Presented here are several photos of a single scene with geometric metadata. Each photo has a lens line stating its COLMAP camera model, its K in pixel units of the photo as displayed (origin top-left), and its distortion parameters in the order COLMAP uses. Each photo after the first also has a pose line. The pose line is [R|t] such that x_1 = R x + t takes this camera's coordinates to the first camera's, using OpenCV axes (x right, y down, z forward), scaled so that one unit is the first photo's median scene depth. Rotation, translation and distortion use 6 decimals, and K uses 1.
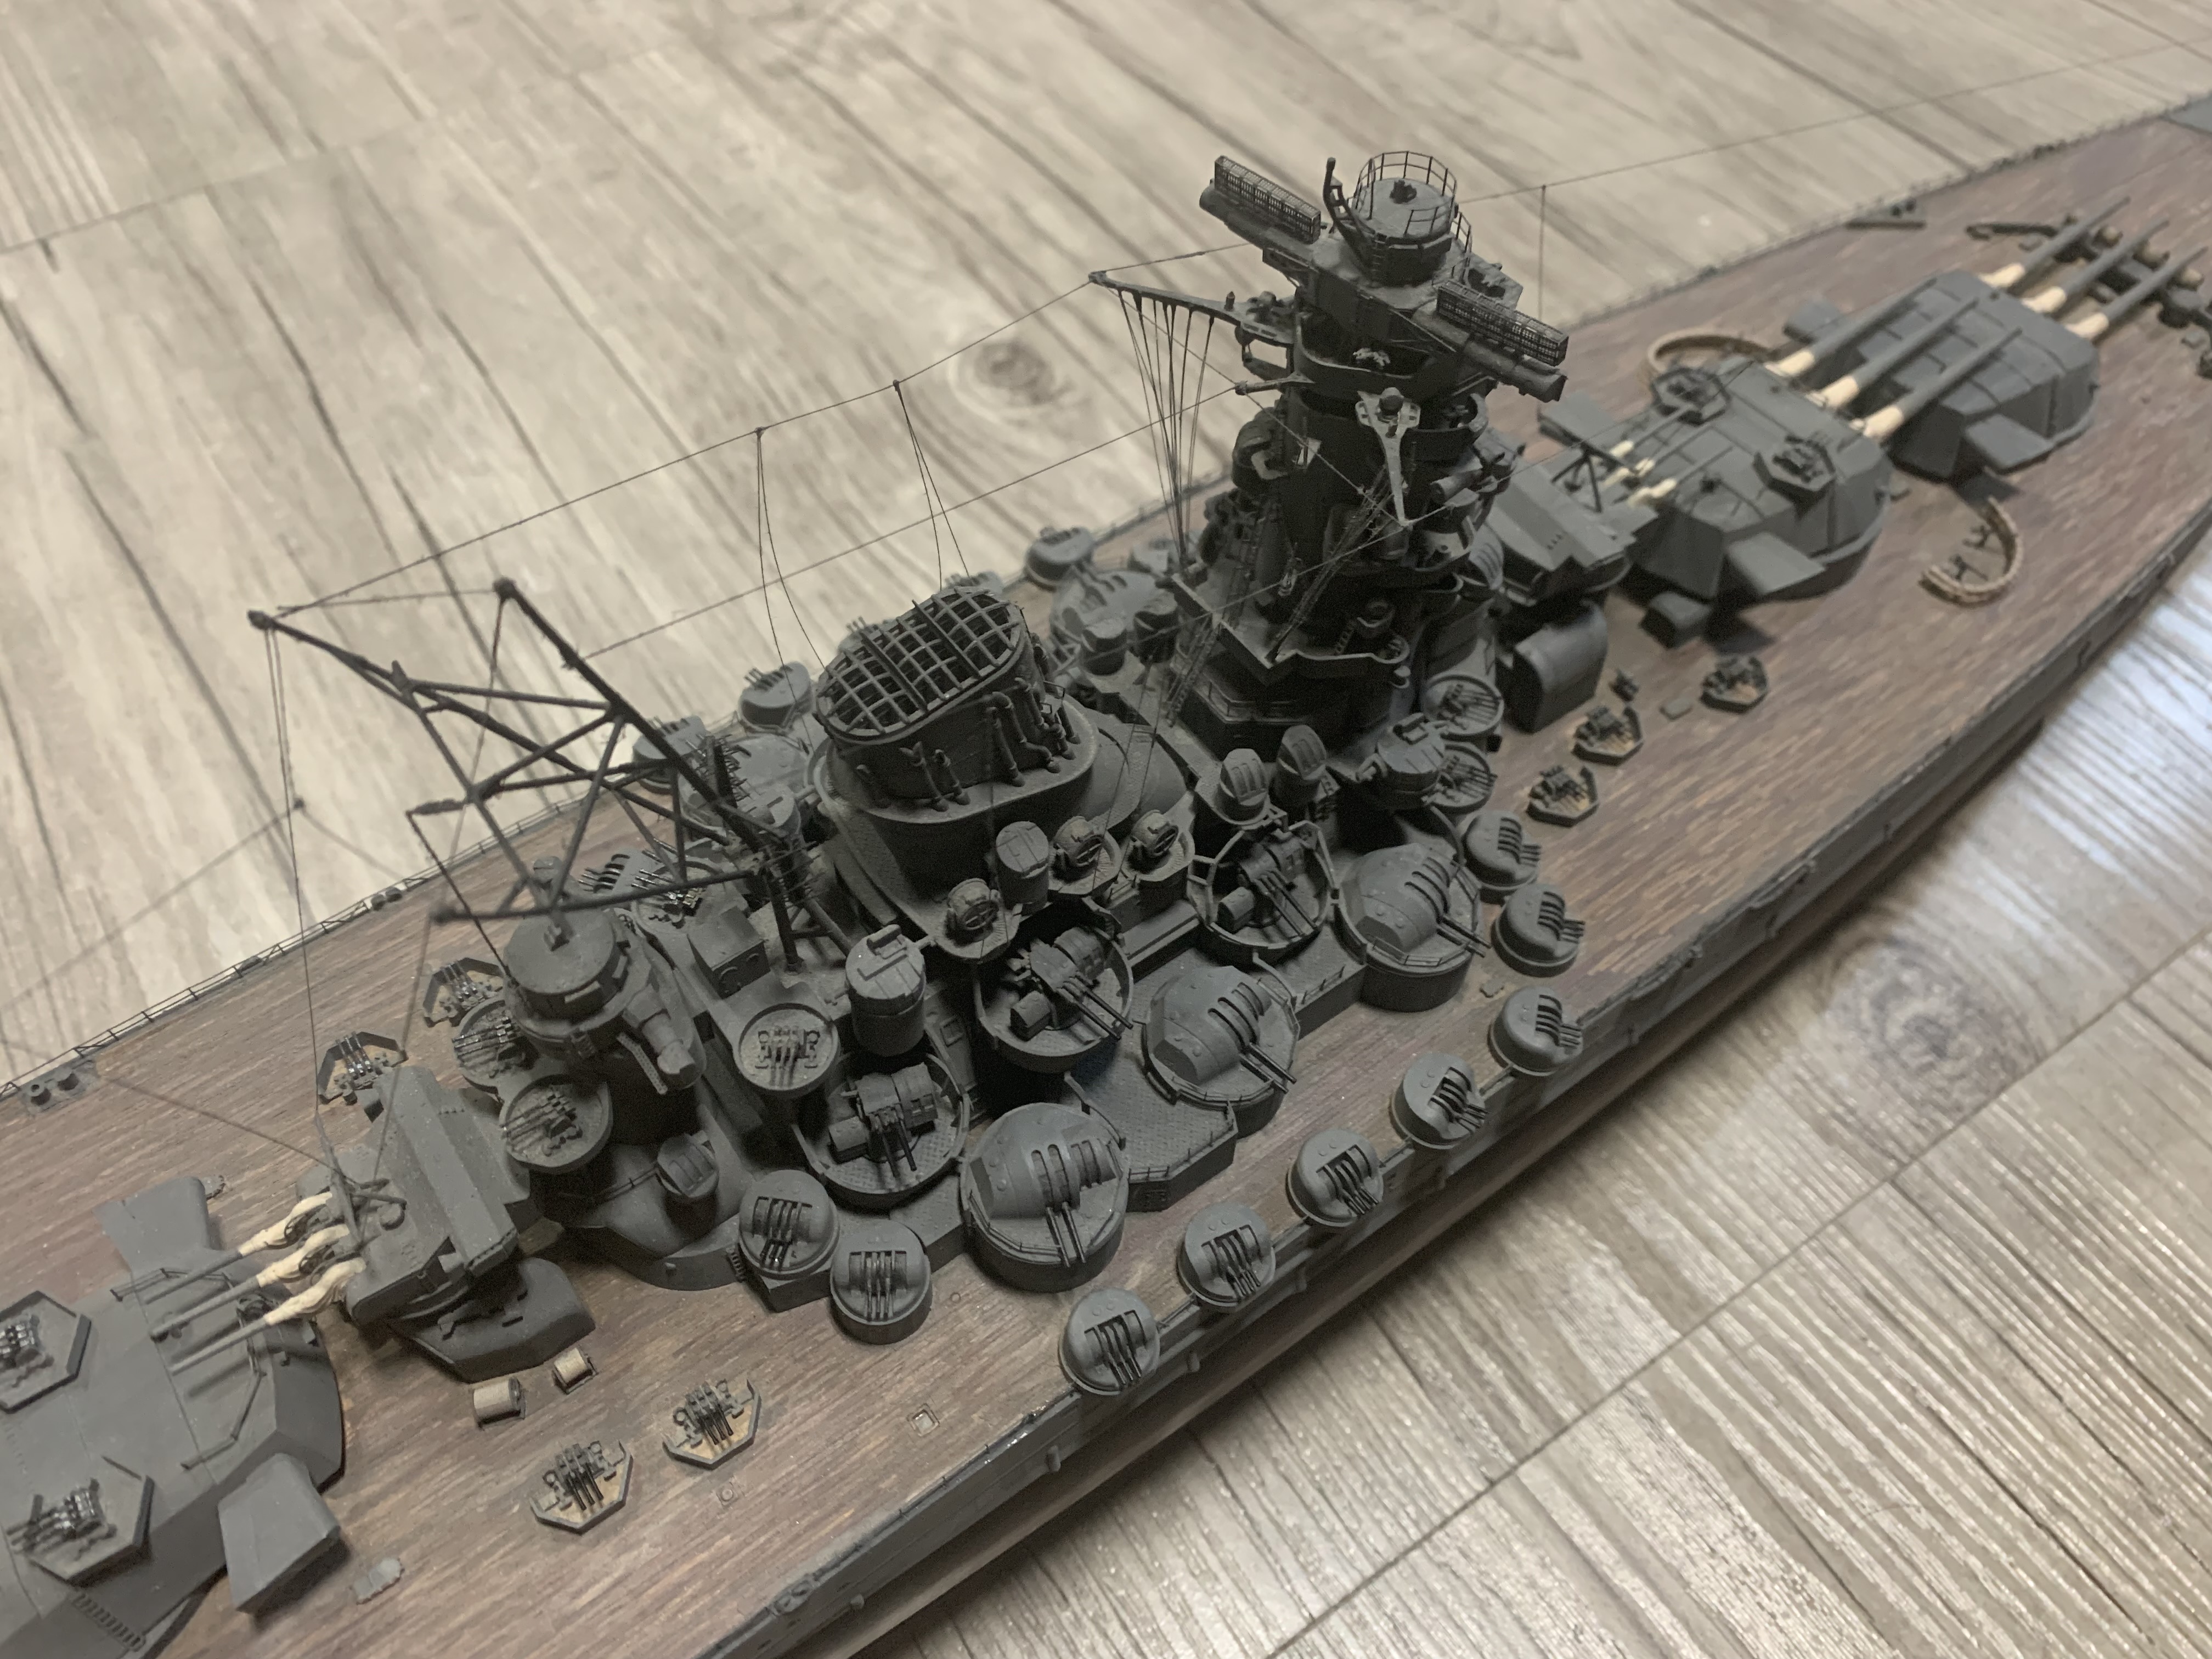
lens RADIAL K [[1747.3, 0, 1104.7], [0, 1747.3, 784.8], [0, 0, 1]] dist [0.004129, -0.019332]
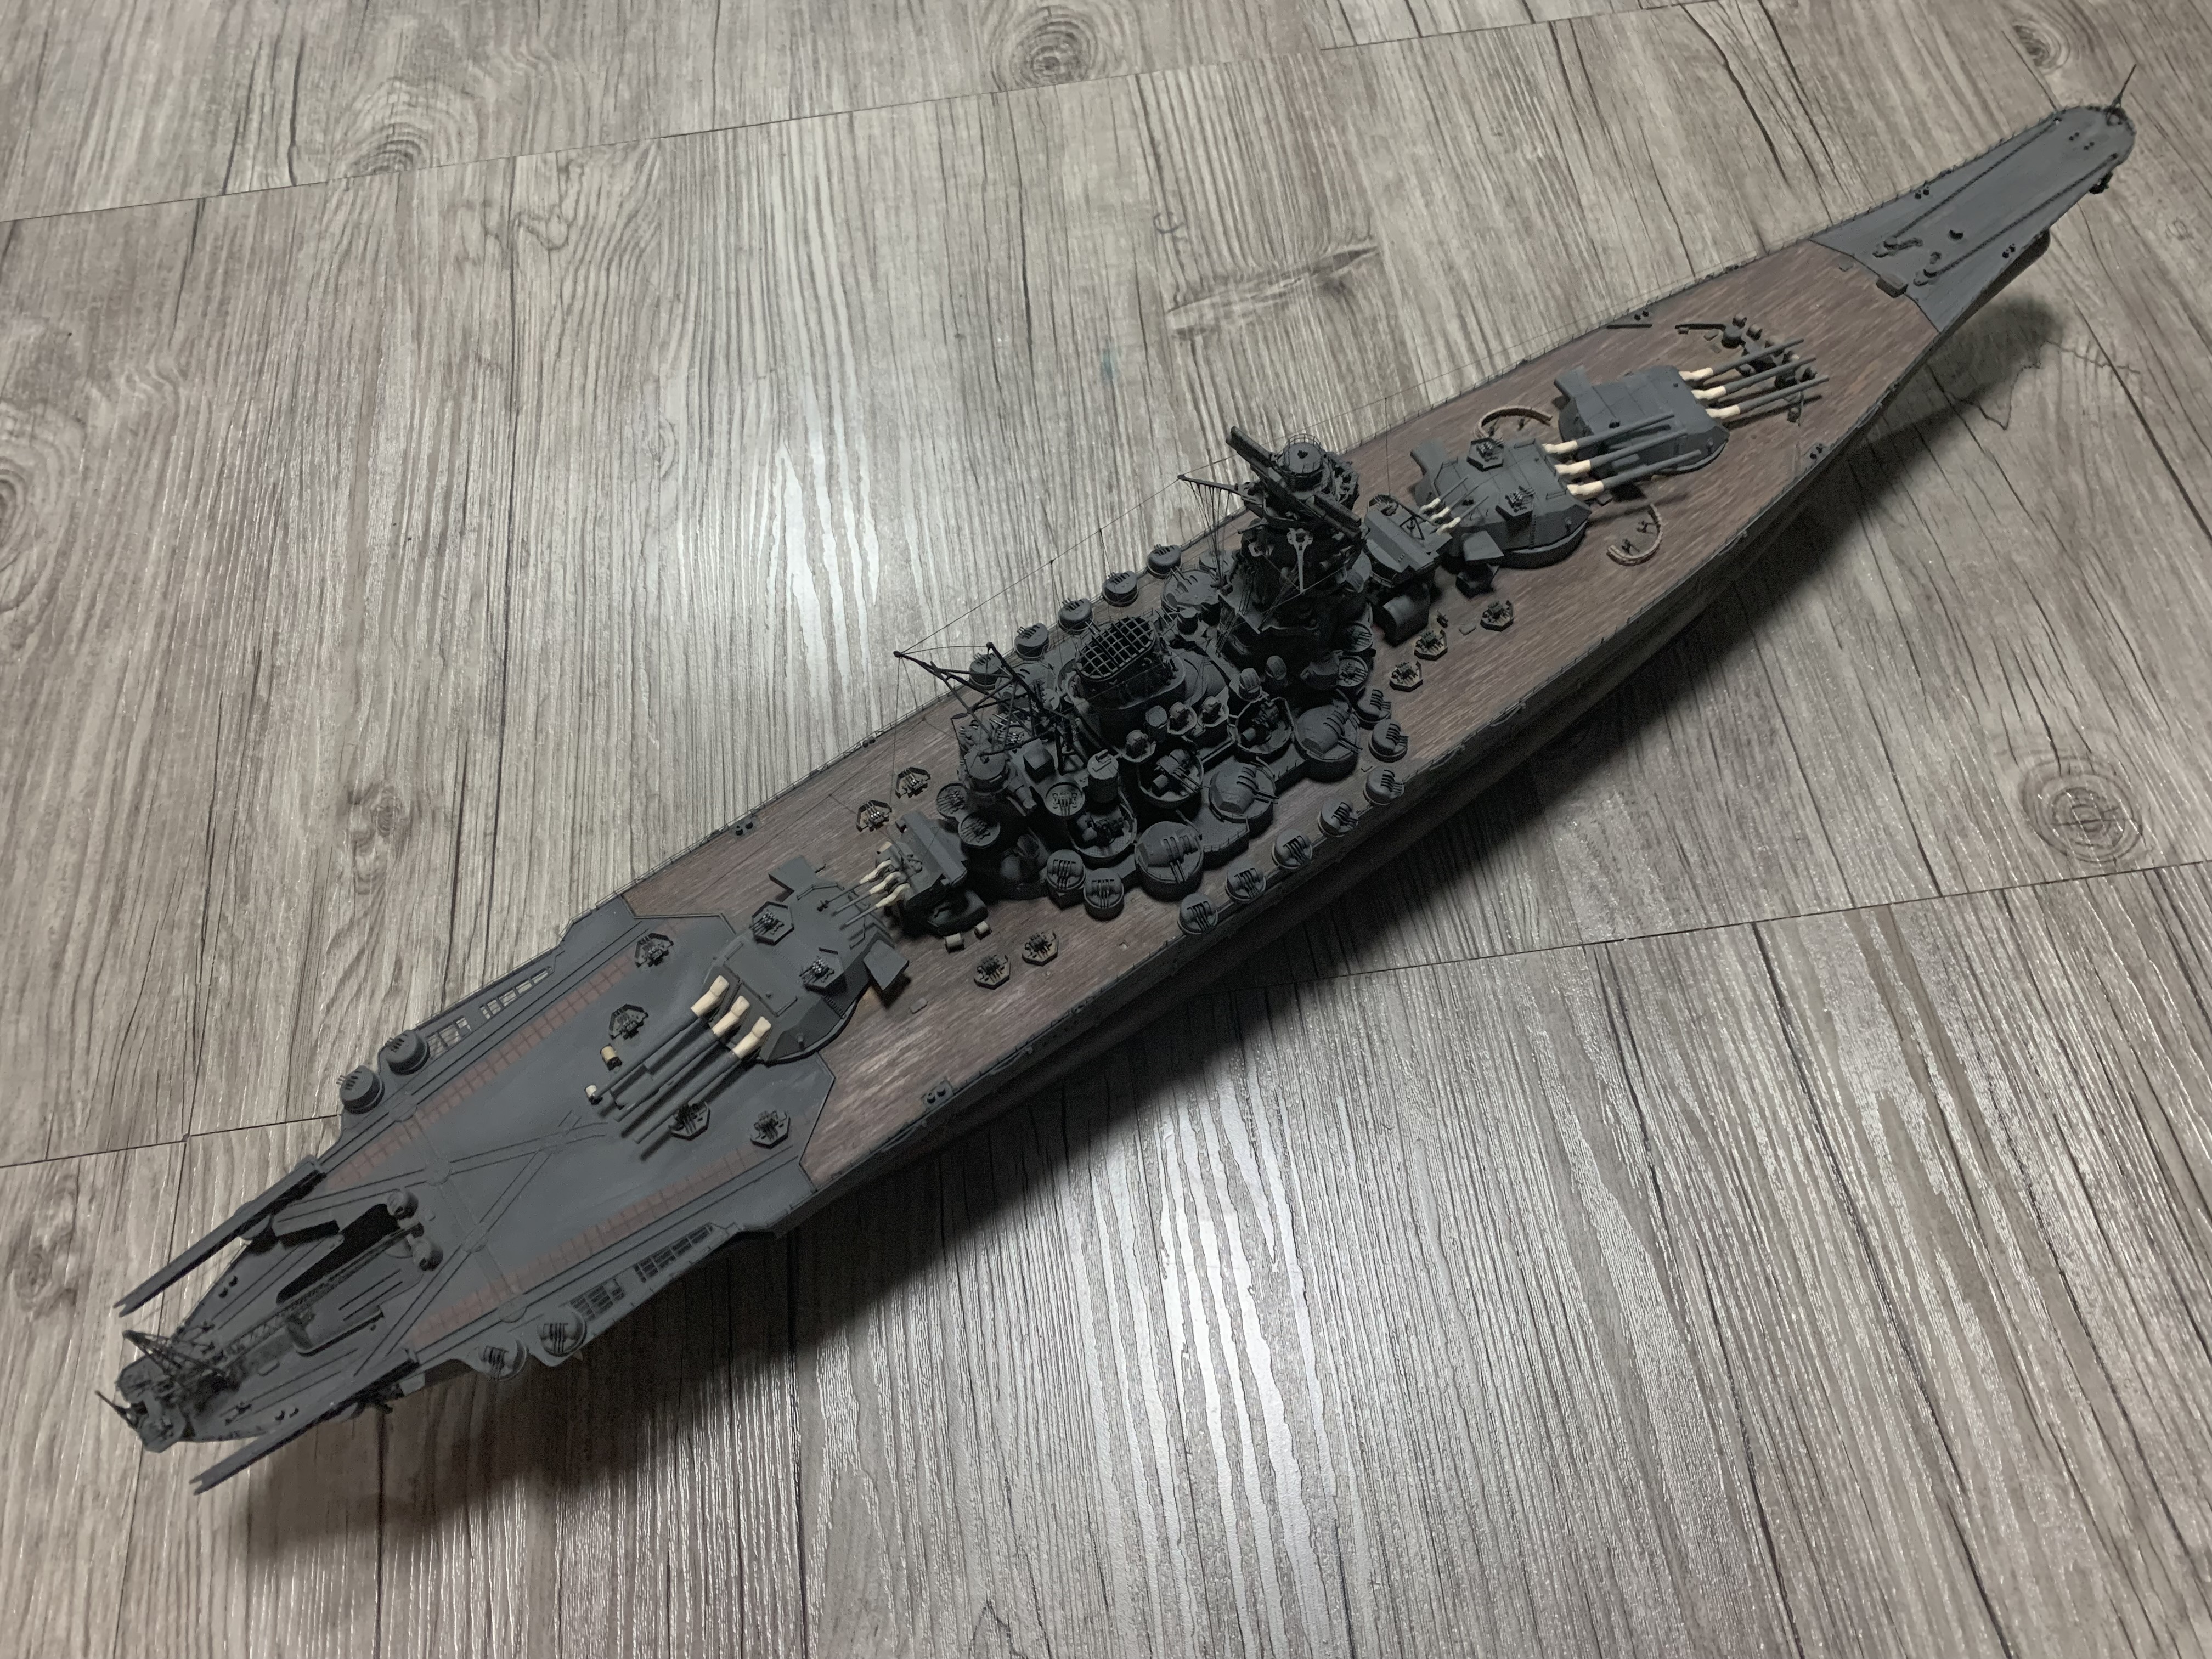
lens RADIAL K [[1731.8, 0, 1099.0], [0, 1731.8, 791.7], [0, 0, 1]] dist [0.024497, -0.015048]
pose [[0.997919, -0.027279, -0.058431, 0.010610], [0.034462, 0.991473, 0.125675, -0.156022], [0.054505, -0.127427, 0.990349, -1.324822]]
